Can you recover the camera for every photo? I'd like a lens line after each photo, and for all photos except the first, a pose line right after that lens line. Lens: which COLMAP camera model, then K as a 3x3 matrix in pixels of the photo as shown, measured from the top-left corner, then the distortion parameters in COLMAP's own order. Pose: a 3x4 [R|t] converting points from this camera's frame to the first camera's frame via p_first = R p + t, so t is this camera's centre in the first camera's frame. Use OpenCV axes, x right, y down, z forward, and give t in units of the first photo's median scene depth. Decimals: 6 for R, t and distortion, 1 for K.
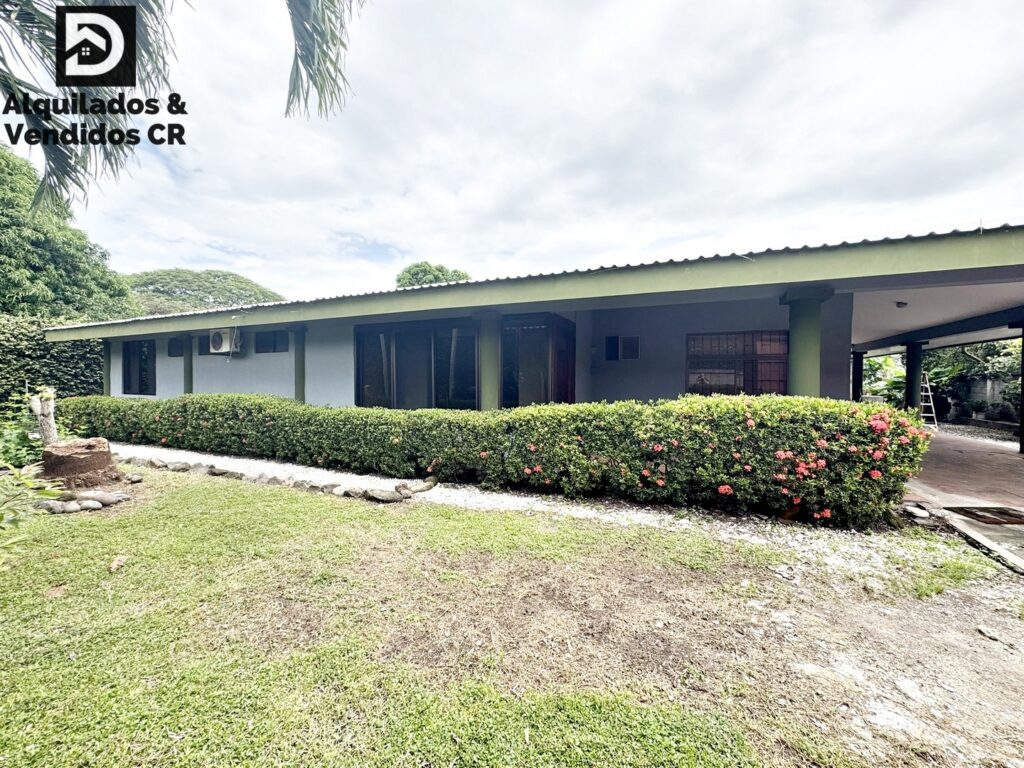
lens RADIAL K [[405.9, 0, 510.3], [0, 405.9, 382.2], [0, 0, 1]] dist [-0.001104, -0.000327]
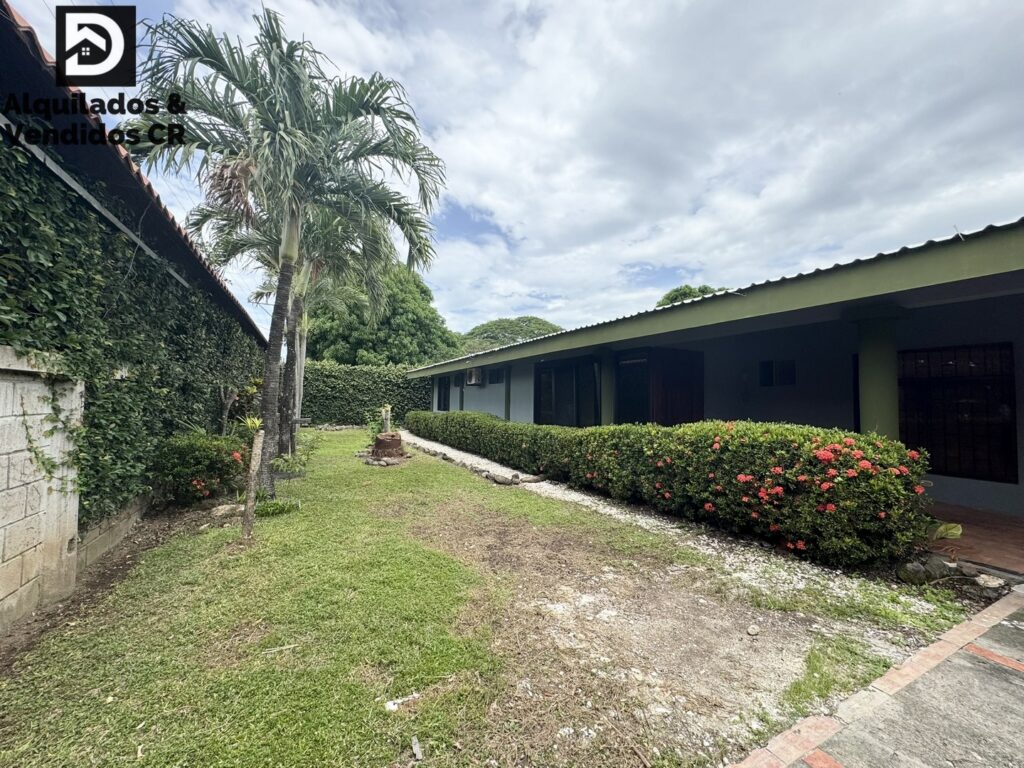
lens RADIAL K [[405.9, 0, 513.0], [0, 405.9, 384.3], [0, 0, 1]] dist [-0.001104, -0.000327]
pose [[0.782060, -0.015591, -0.623008, 0.675973], [-0.018604, 0.998657, -0.048346, -0.003667], [0.622925, 0.049400, 0.780720, -0.173199]]
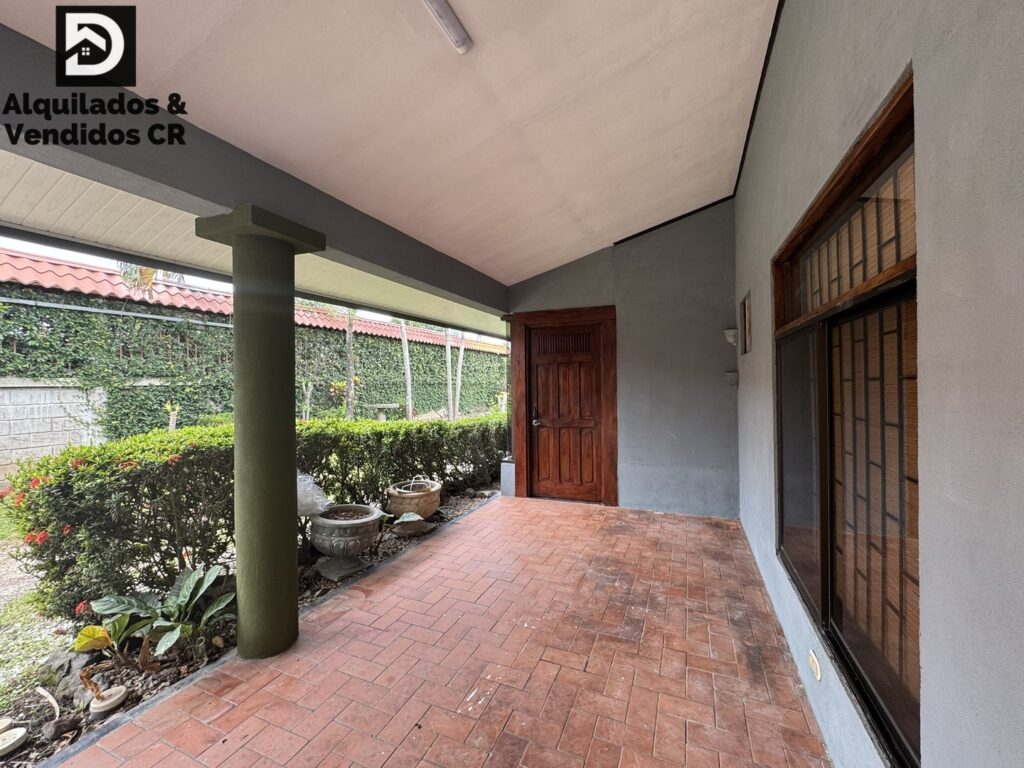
lens RADIAL K [[405.9, 0, 516.2], [0, 405.9, 382.6], [0, 0, 1]] dist [-0.001104, -0.000327]
pose [[0.009485, -0.002497, -0.999952, 1.200745], [0.002076, 0.999995, -0.002477, -0.038687], [0.999953, -0.002052, 0.009490, 1.335418]]
